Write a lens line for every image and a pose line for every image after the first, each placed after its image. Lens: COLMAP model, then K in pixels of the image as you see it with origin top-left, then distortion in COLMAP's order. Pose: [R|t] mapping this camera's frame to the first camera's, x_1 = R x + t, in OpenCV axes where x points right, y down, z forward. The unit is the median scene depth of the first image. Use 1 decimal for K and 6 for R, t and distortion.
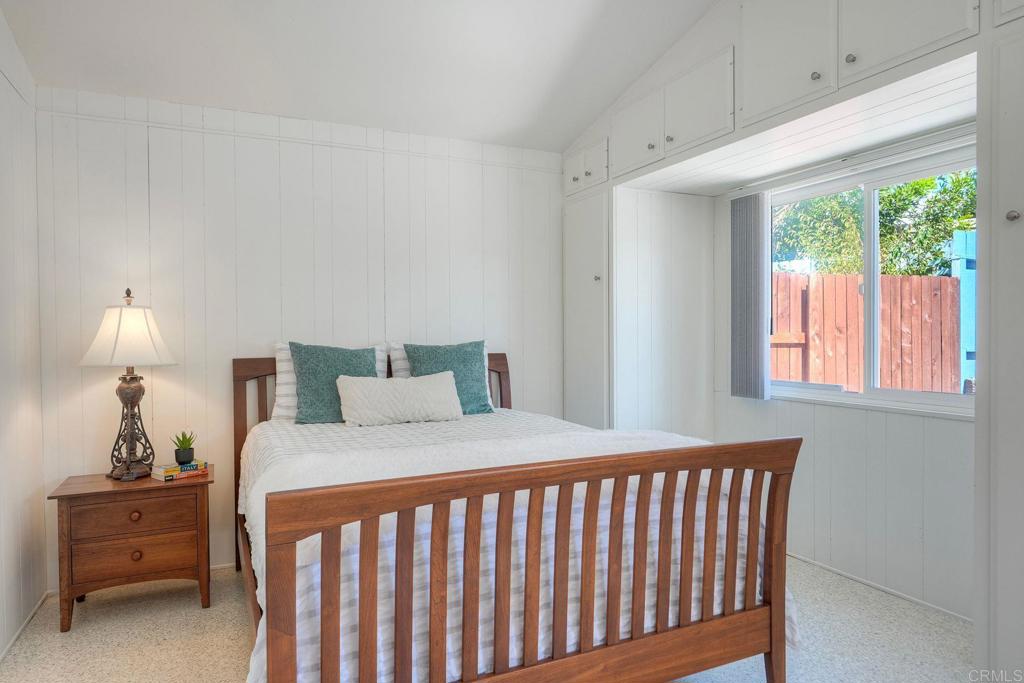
lens RADIAL K [[639.1, 0, 510.9], [0, 639.1, 342.3], [0, 0, 1]] dist [0.004521, -0.002559]
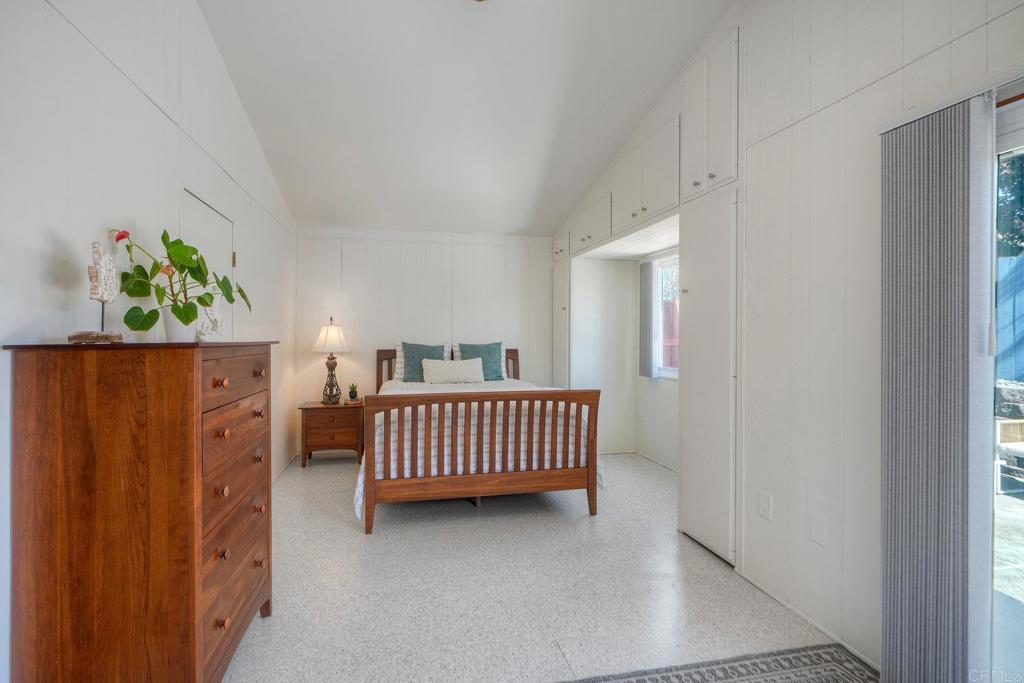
lens RADIAL K [[521.7, 0, 509.2], [0, 521.7, 327.2], [0, 0, 1]] dist [0.000163, 0.000176]
pose [[0.971001, 0.004974, -0.239022, 0.421507], [-0.010399, 0.999716, -0.021441, -0.016844], [0.238848, 0.023304, 0.970777, -0.589930]]
